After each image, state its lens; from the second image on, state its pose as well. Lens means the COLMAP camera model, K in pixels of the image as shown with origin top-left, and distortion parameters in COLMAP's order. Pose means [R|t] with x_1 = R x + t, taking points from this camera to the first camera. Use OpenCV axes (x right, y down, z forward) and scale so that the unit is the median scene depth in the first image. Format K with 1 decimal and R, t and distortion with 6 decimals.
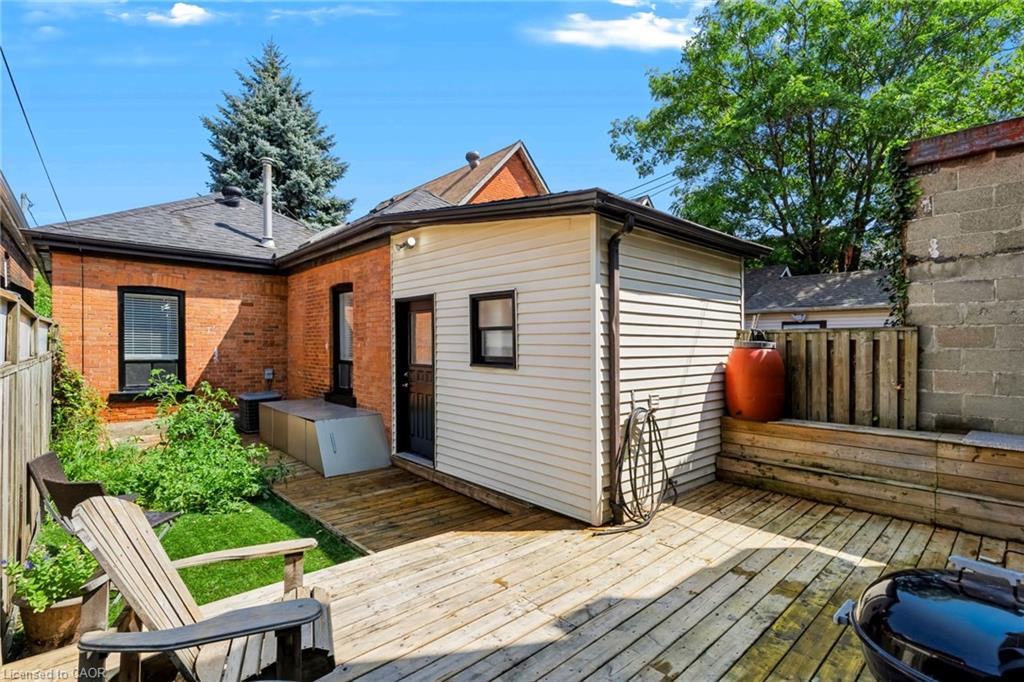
lens RADIAL K [[490.2, 0, 511.3], [0, 490.2, 345.1], [0, 0, 1]] dist [0.006234, -0.000814]
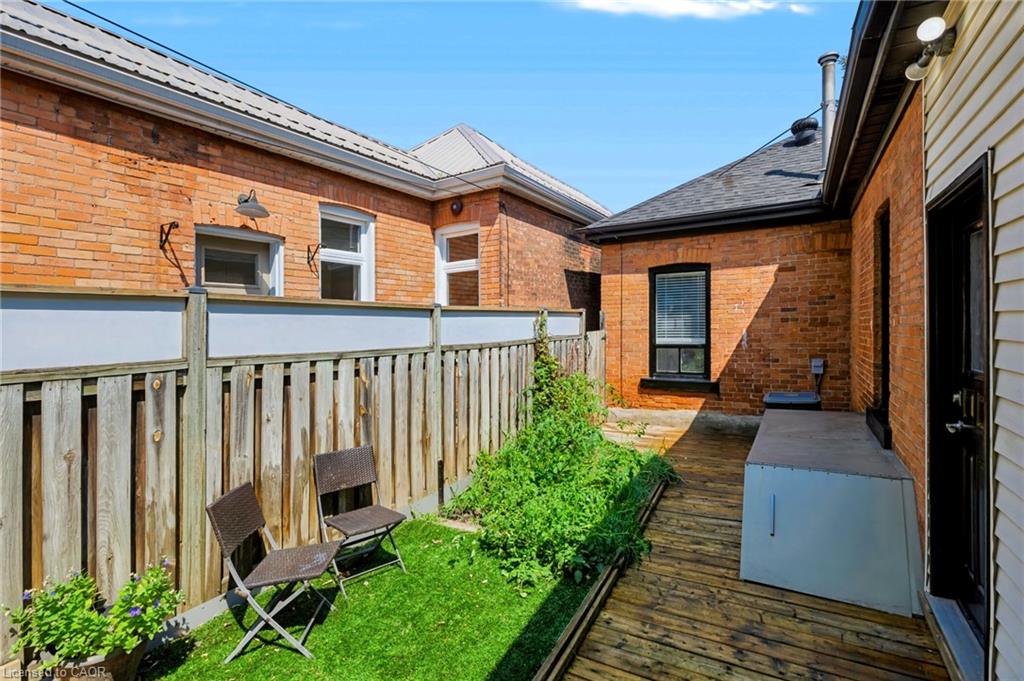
lens RADIAL K [[490.2, 0, 510.9], [0, 490.2, 336.5], [0, 0, 1]] dist [0.006234, -0.000814]
pose [[0.293849, -0.004938, -0.955839, 0.040131], [0.024130, 0.999706, 0.002254, 0.005555], [0.955547, -0.023727, 0.293882, 0.422250]]
